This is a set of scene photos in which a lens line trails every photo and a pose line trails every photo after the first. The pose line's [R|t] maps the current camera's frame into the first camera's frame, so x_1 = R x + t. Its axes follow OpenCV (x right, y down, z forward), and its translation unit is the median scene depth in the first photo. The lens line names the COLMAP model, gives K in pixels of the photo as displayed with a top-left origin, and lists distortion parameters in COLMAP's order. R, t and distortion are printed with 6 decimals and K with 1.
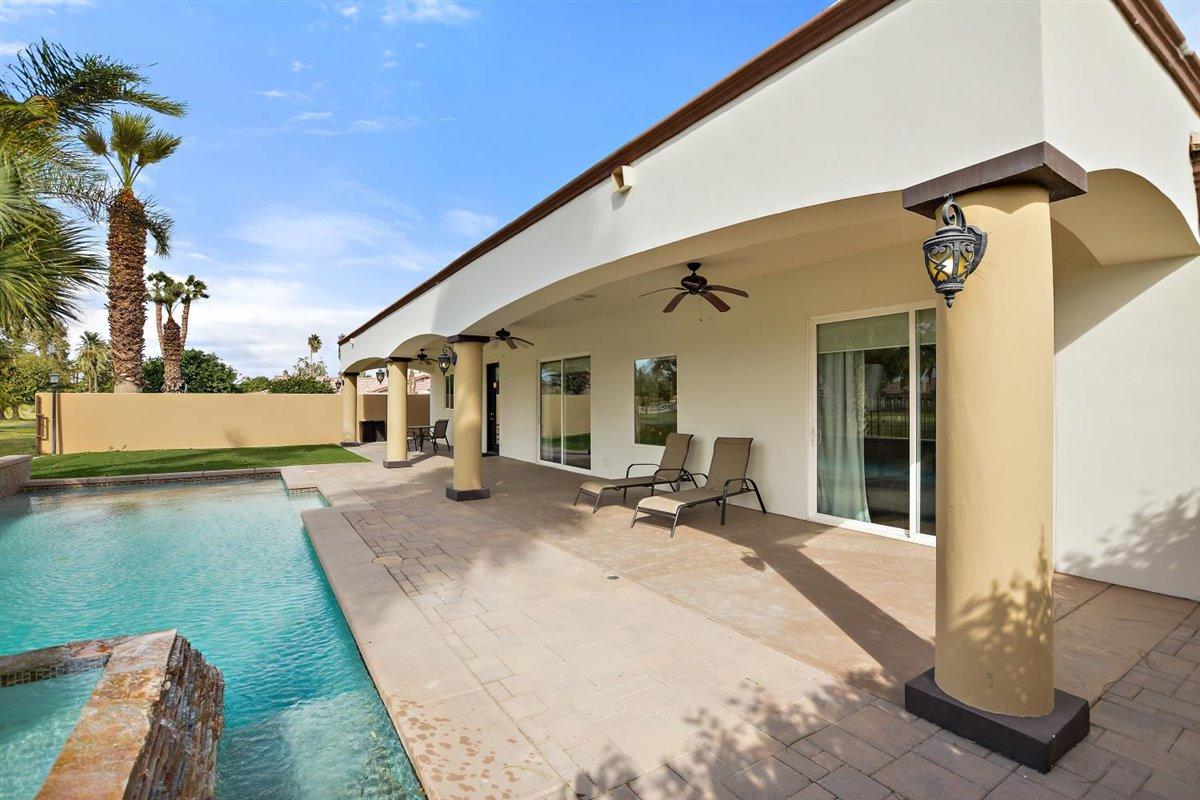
lens RADIAL K [[536.4, 0, 593.3], [0, 536.4, 411.3], [0, 0, 1]] dist [-0.017754, 0.000059]
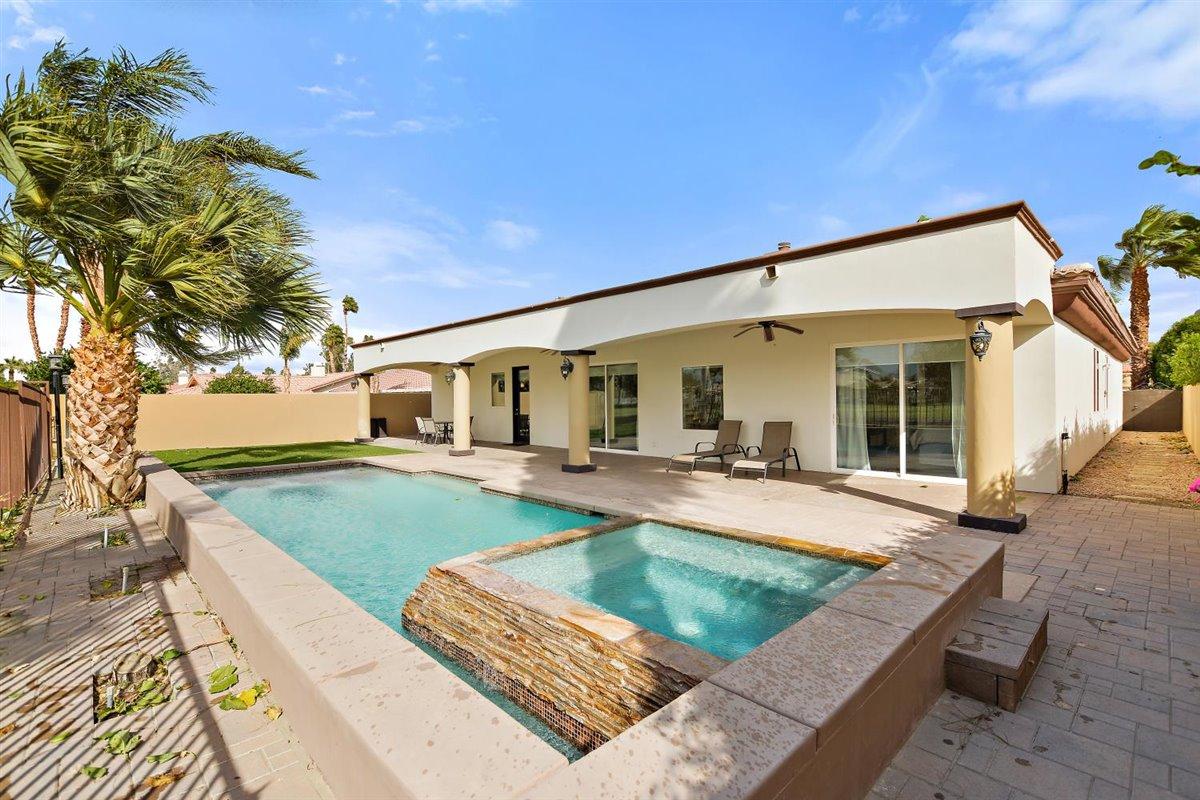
lens RADIAL K [[534.3, 0, 615.5], [0, 534.3, 406.9], [0, 0, 1]] dist [0.030030, -0.000016]
pose [[0.976264, -0.009111, 0.216393, -0.408070], [0.009573, 0.999954, -0.001088, 0.003634], [-0.216373, 0.003133, 0.976306, -0.297895]]
